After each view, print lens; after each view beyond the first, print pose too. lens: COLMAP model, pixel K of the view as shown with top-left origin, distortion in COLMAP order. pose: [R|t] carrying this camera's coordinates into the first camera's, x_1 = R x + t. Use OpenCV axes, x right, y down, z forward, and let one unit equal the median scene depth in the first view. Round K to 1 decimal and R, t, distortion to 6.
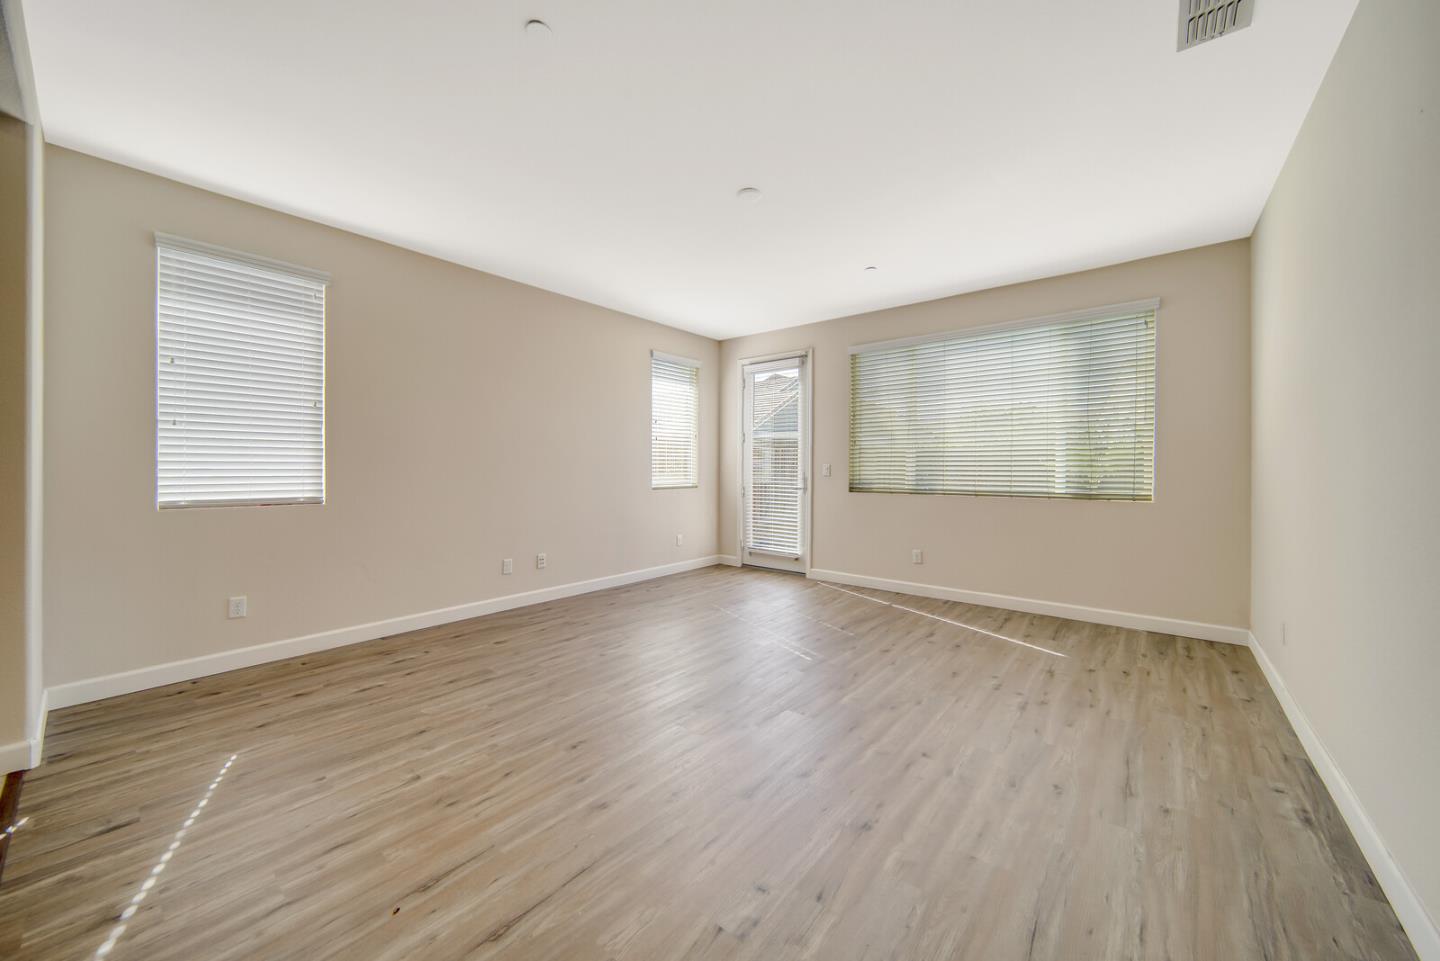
lens RADIAL K [[518.5, 0, 725.5], [0, 518.5, 480.2], [0, 0, 1]] dist [0.002673, -0.001563]
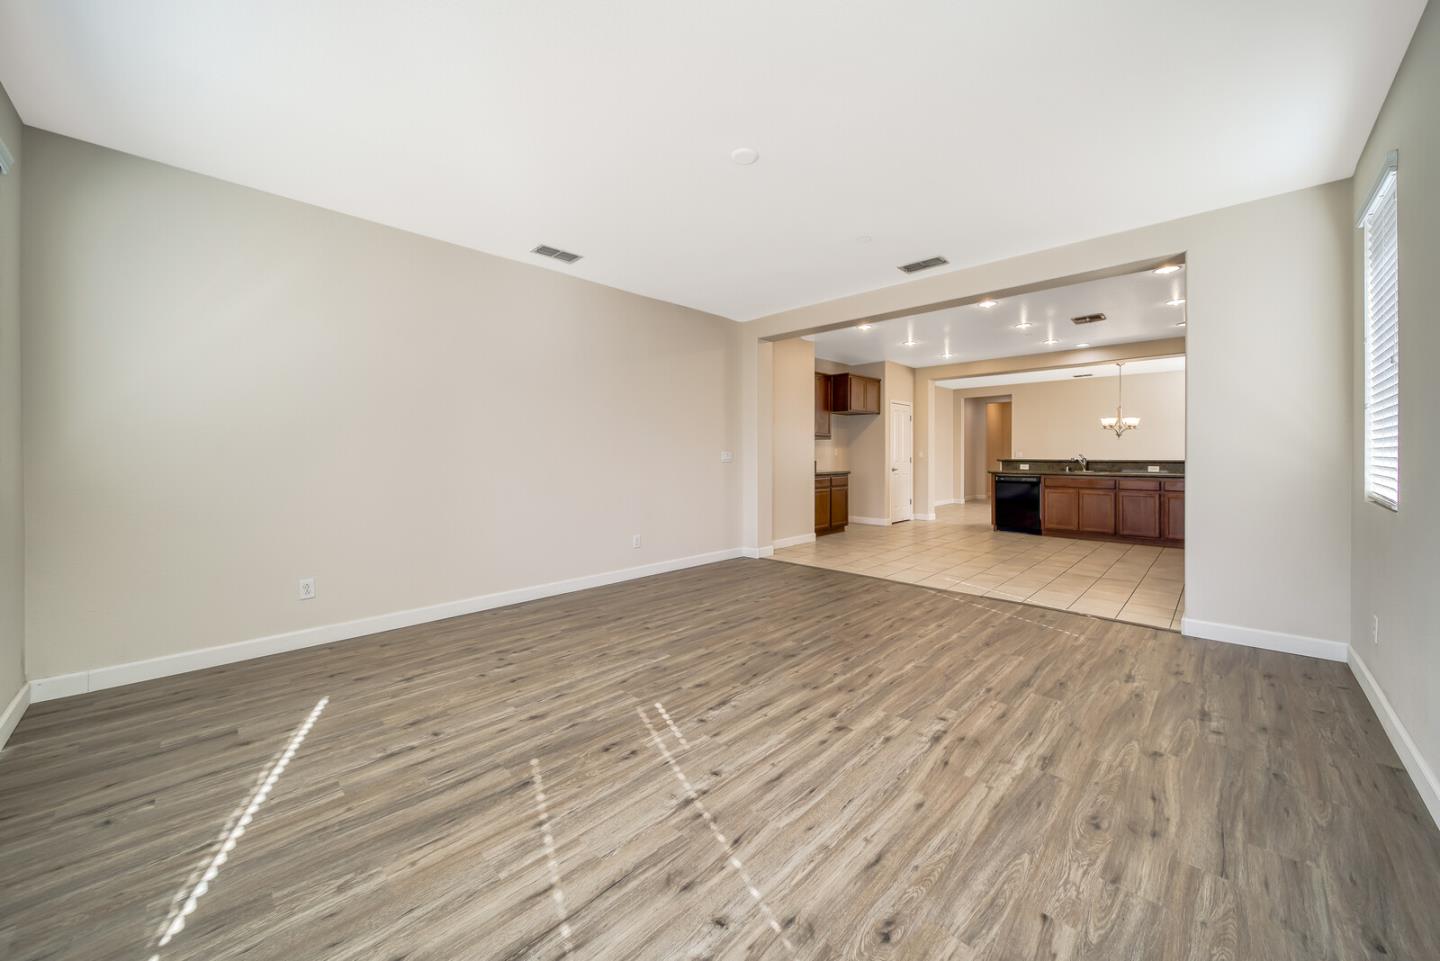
lens RADIAL K [[529.6, 0, 736.3], [0, 529.6, 461.0], [0, 0, 1]] dist [0.005415, -0.001573]
pose [[-0.997811, -0.003668, 0.066033, -0.003646], [-0.001343, 0.999379, 0.035220, -0.037755], [-0.066121, 0.035054, -0.997196, 1.628365]]
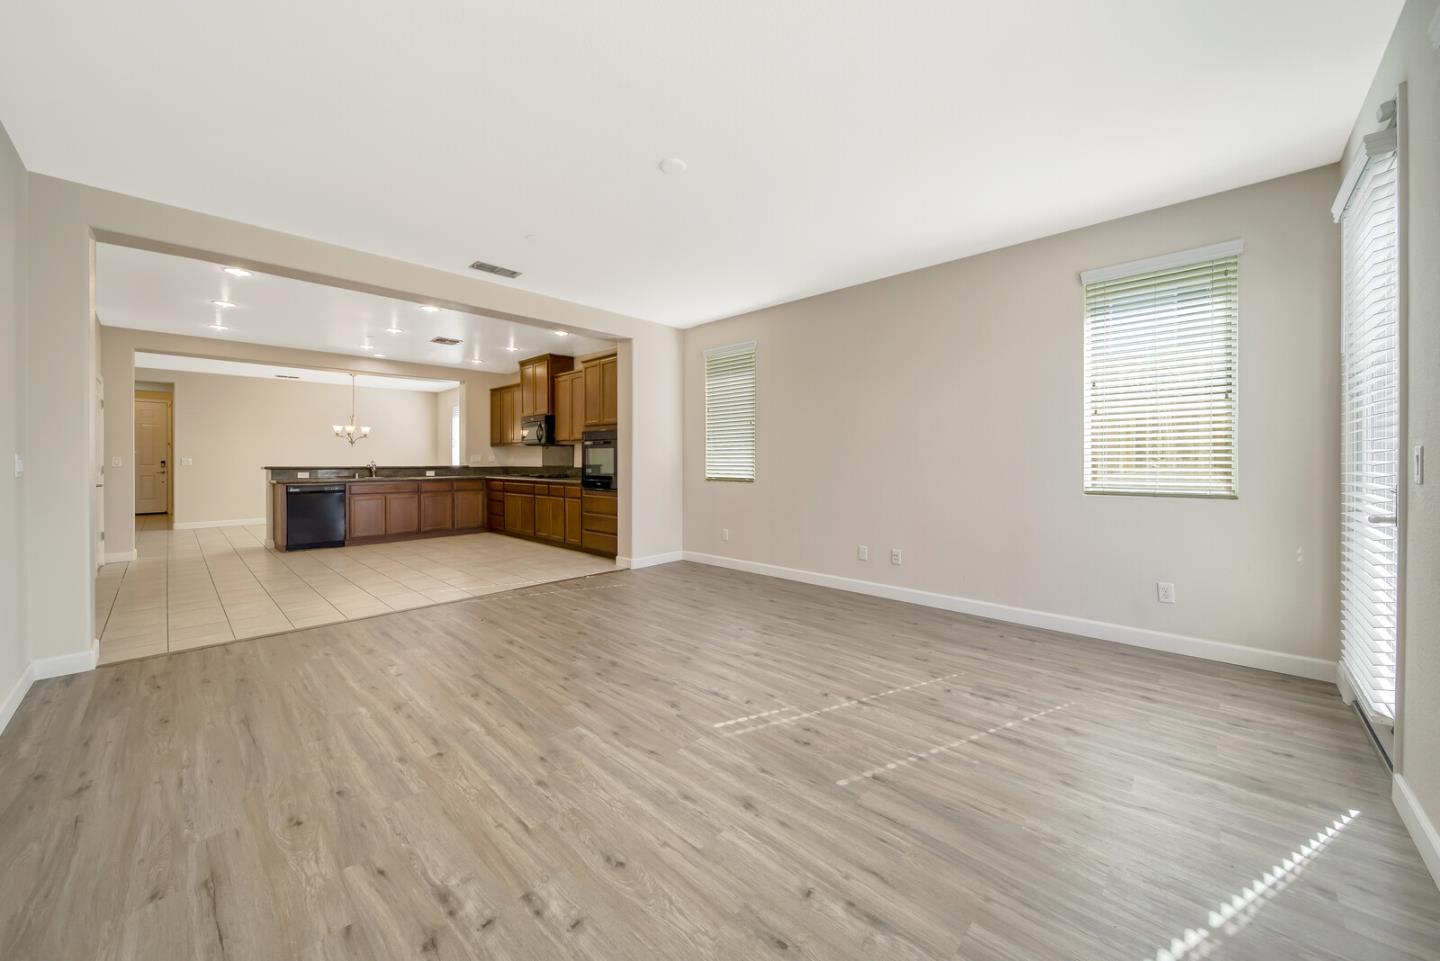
lens RADIAL K [[518.5, 0, 727.7], [0, 518.5, 457.7], [0, 0, 1]] dist [0.002673, -0.001563]
pose [[-0.064999, -0.010780, -0.997827, 0.811737], [-0.021210, 0.999731, -0.009419, -0.014664], [0.997660, 0.020552, -0.065210, 0.976437]]
